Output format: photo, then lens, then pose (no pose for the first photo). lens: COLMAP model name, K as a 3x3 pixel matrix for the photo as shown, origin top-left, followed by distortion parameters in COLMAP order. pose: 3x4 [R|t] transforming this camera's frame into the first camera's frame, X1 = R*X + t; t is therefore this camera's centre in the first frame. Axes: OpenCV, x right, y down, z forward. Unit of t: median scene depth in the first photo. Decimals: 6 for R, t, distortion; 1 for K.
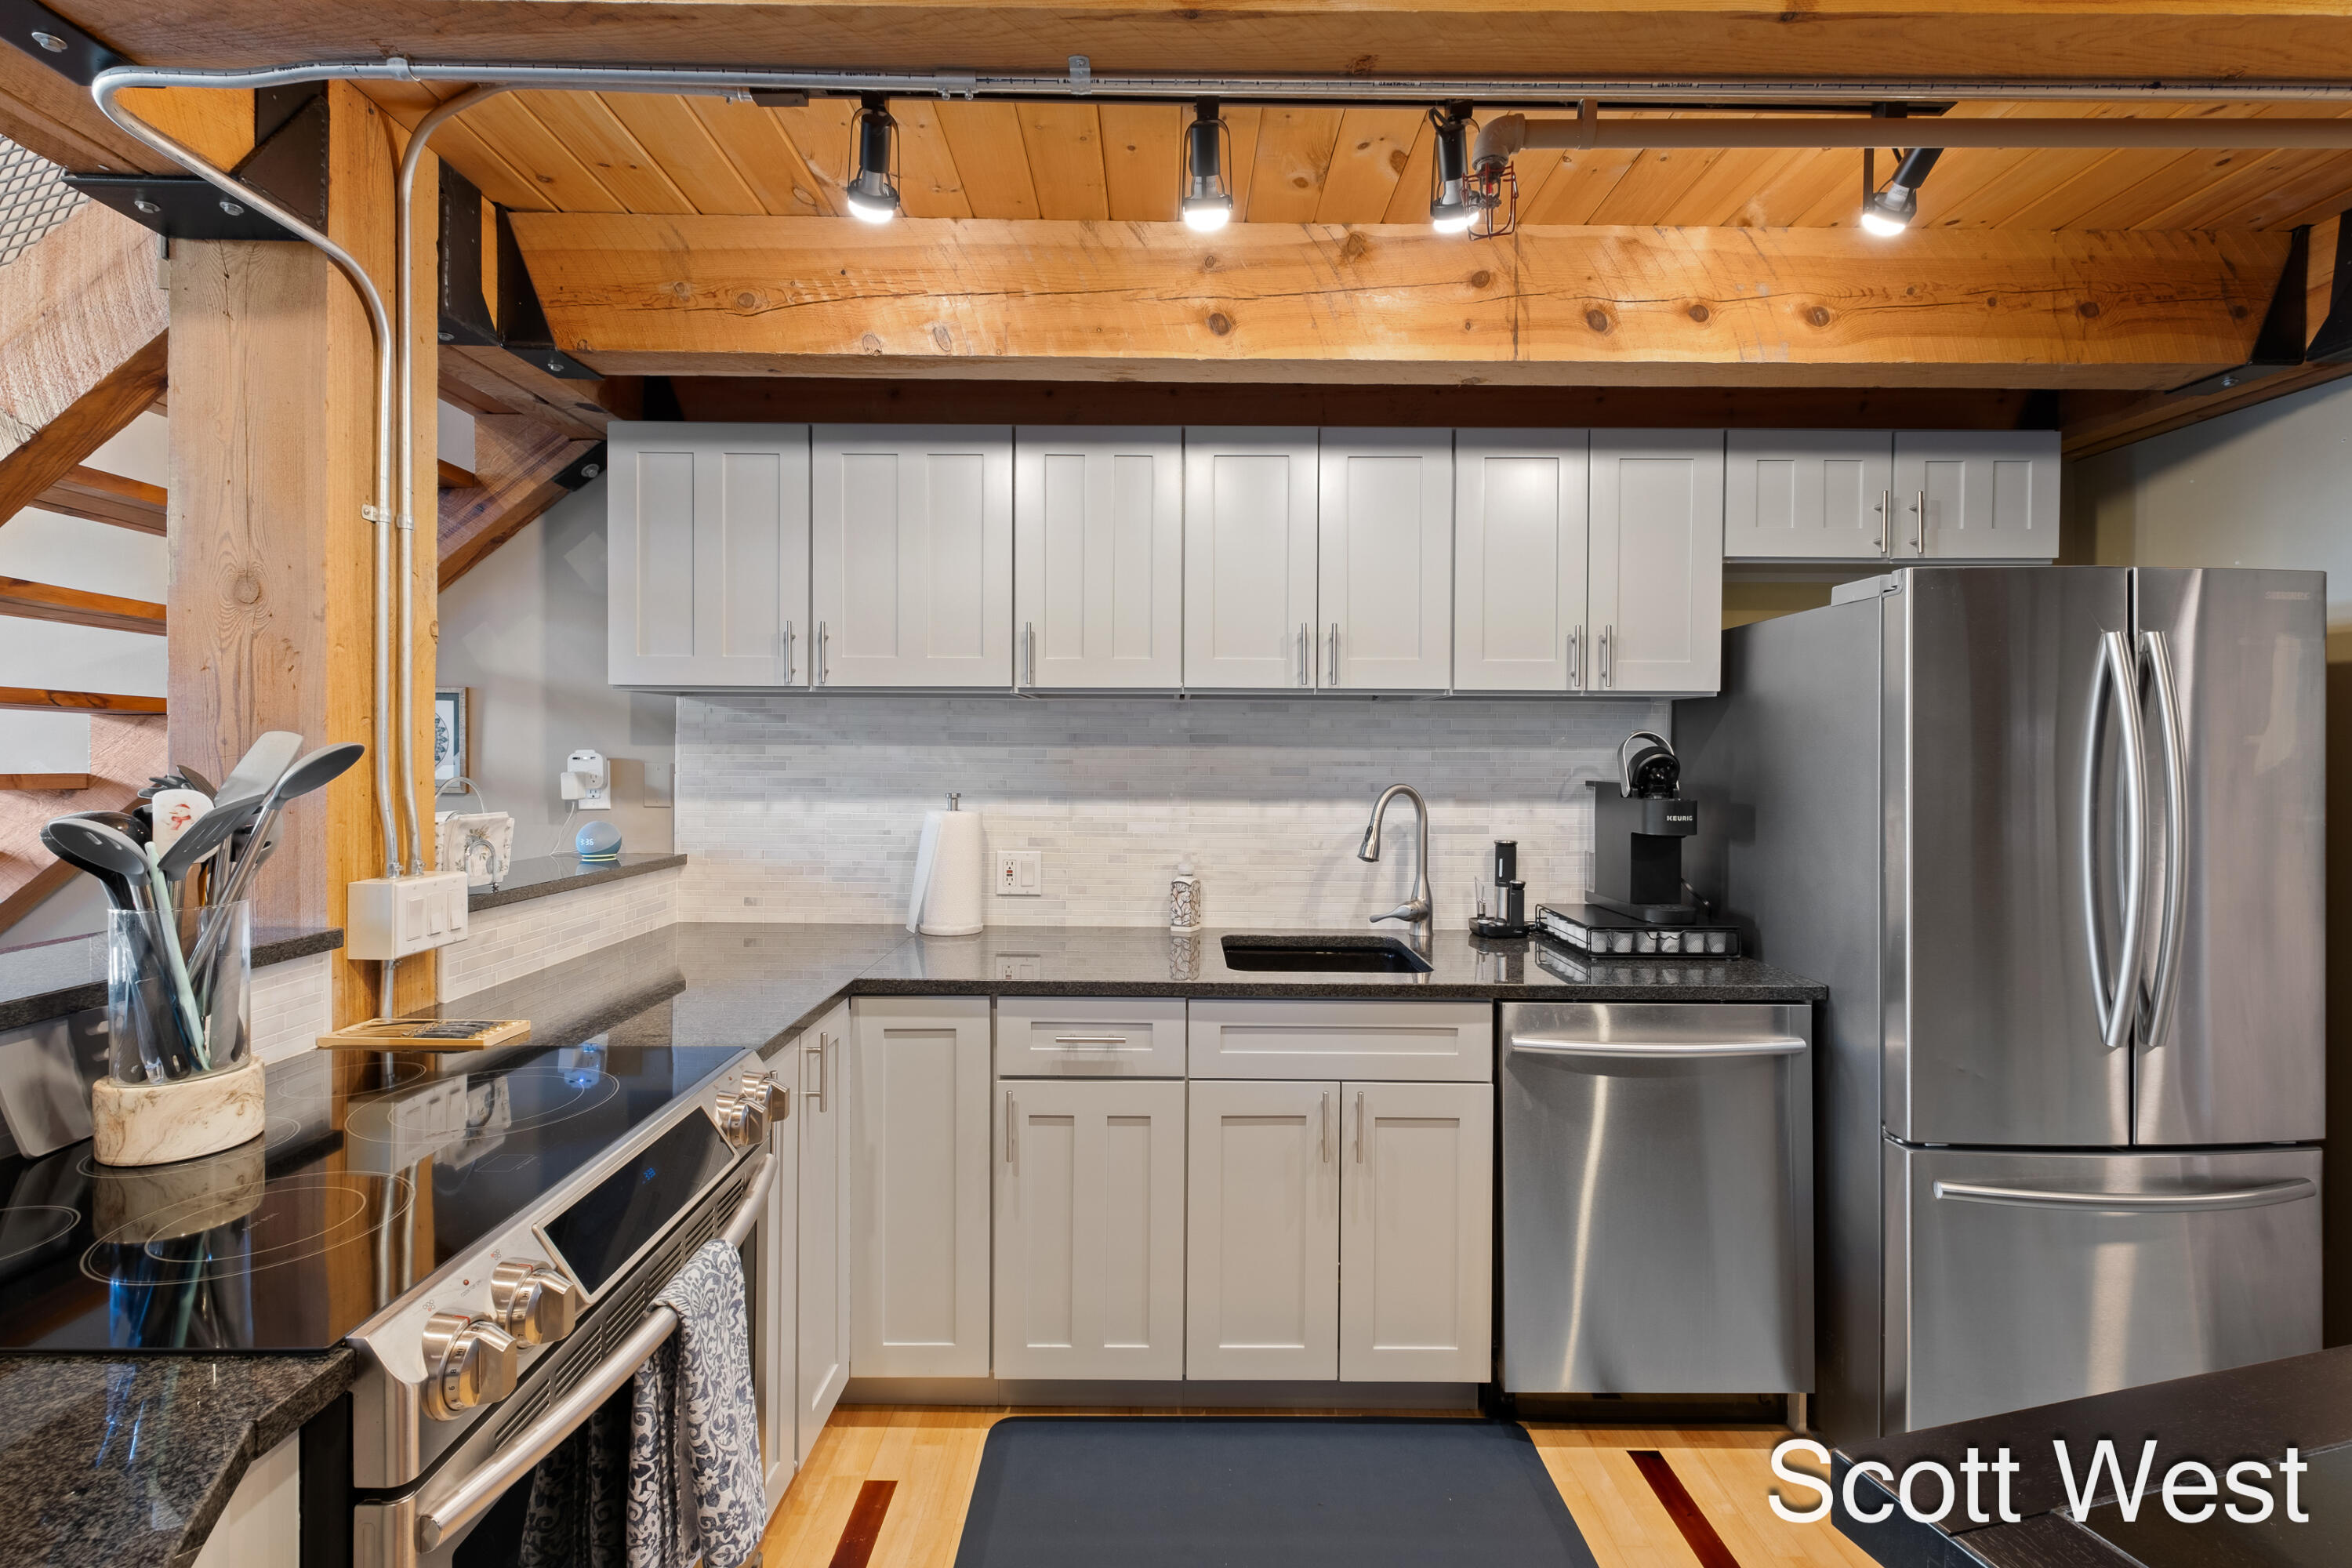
lens RADIAL K [[1053.2, 0, 1178.8], [0, 1053.2, 755.5], [0, 0, 1]] dist [0.019493, -0.015290]
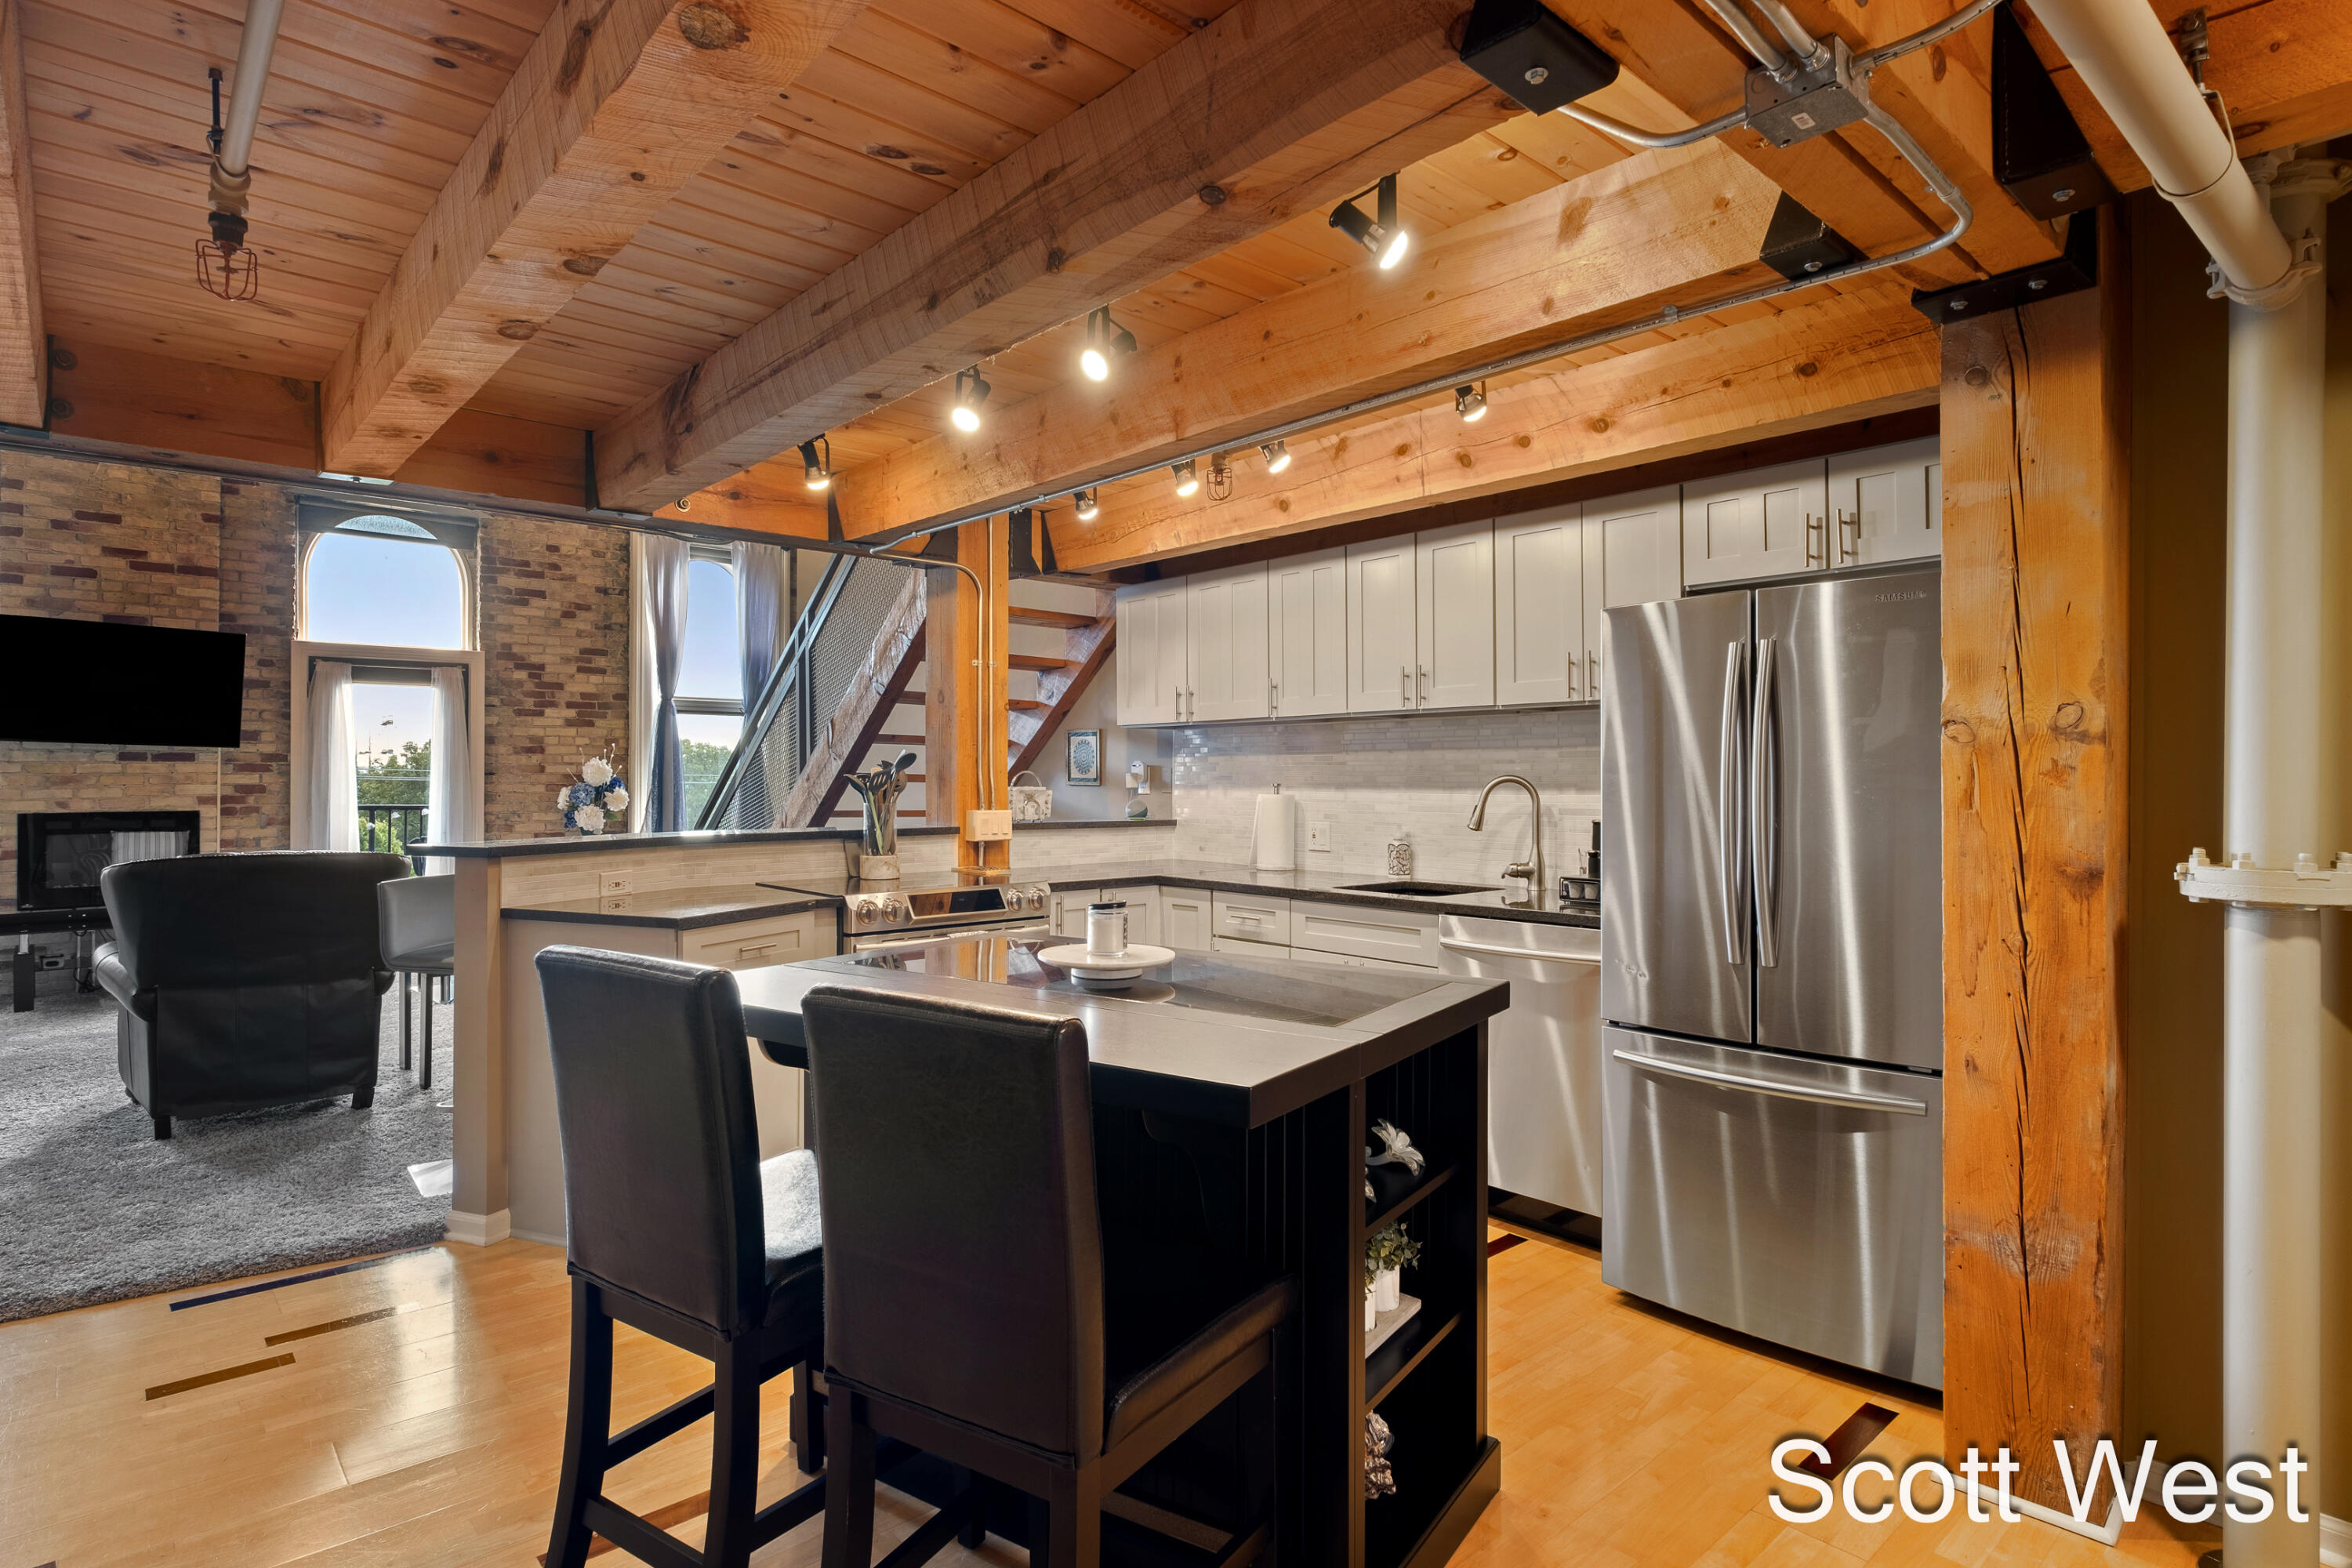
lens RADIAL K [[1226.8, 0, 1175.3], [0, 1226.8, 762.1], [0, 0, 1]] dist [0.001428, 0.000197]
pose [[0.660646, -0.016393, -0.750518, 1.183235], [0.001300, 0.999785, -0.020694, 0.044947], [0.750696, 0.012696, 0.660525, -0.381784]]
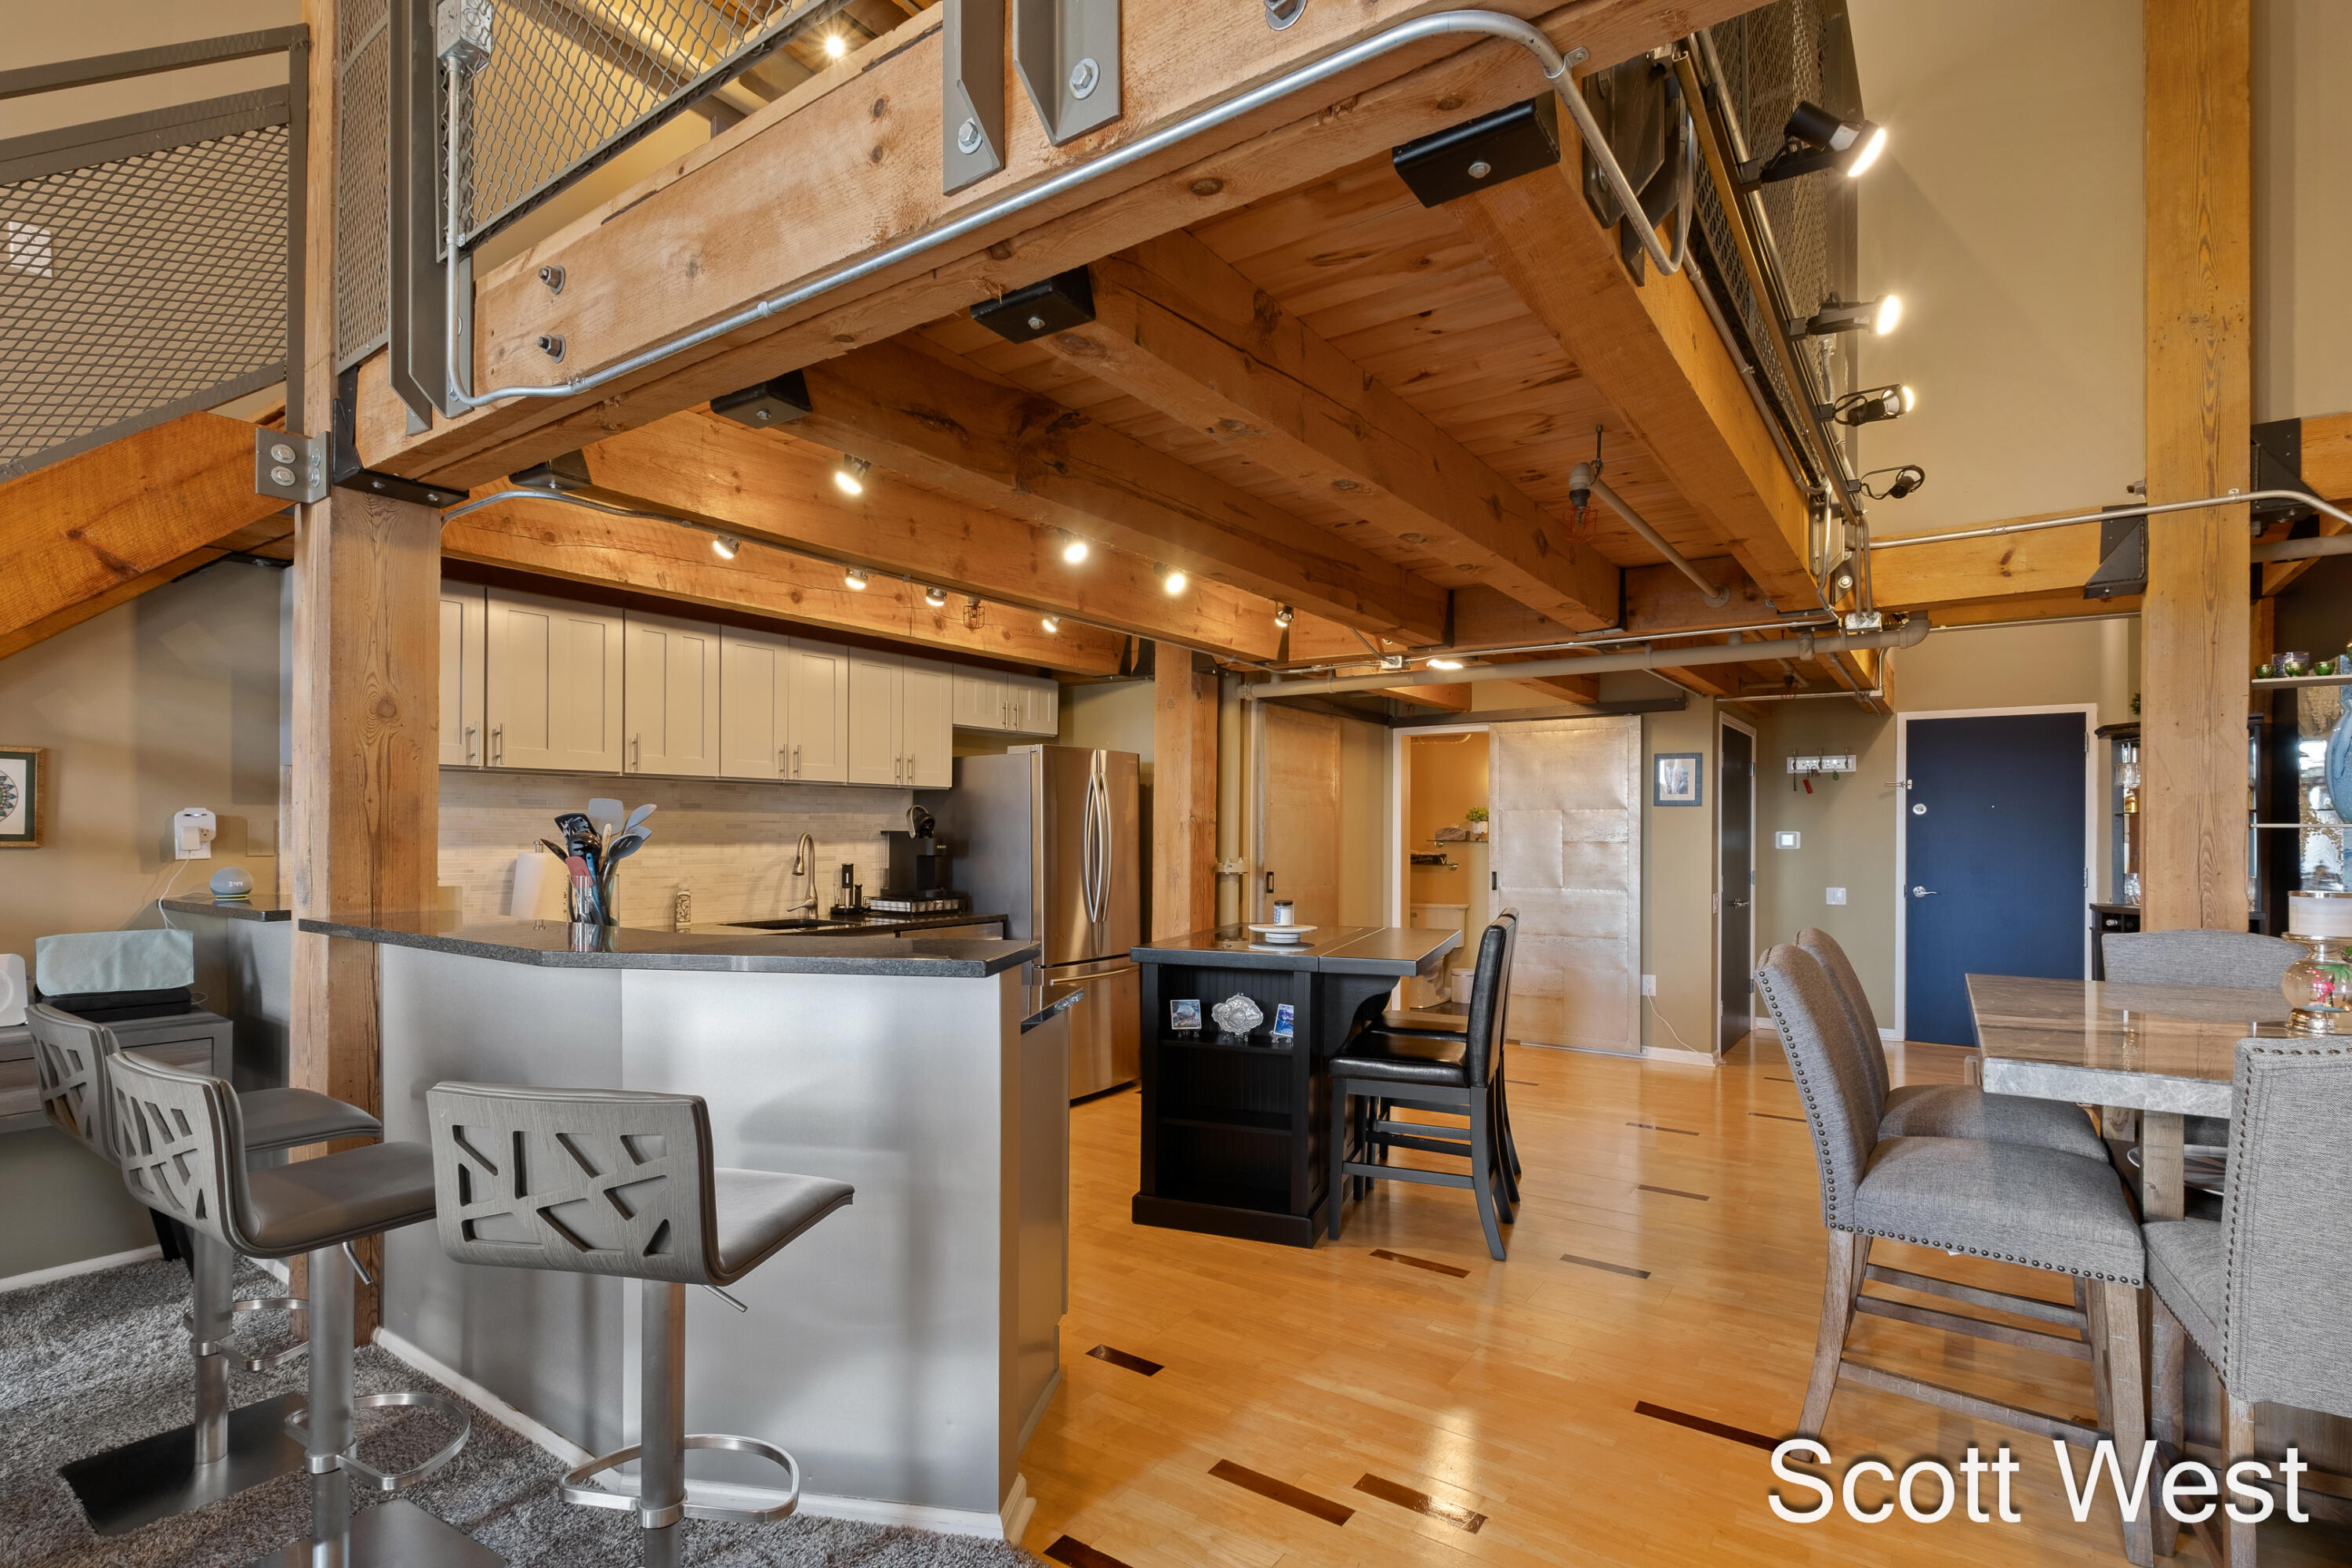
lens RADIAL K [[1101.5, 0, 1162.8], [0, 1101.5, 832.8], [0, 0, 1]] dist [-0.001605, -0.000534]
pose [[0.592618, -0.005754, 0.805463, -1.009621], [0.002315, 0.999983, 0.005440, 0.019518], [-0.805481, -0.001359, 0.592620, -0.646720]]
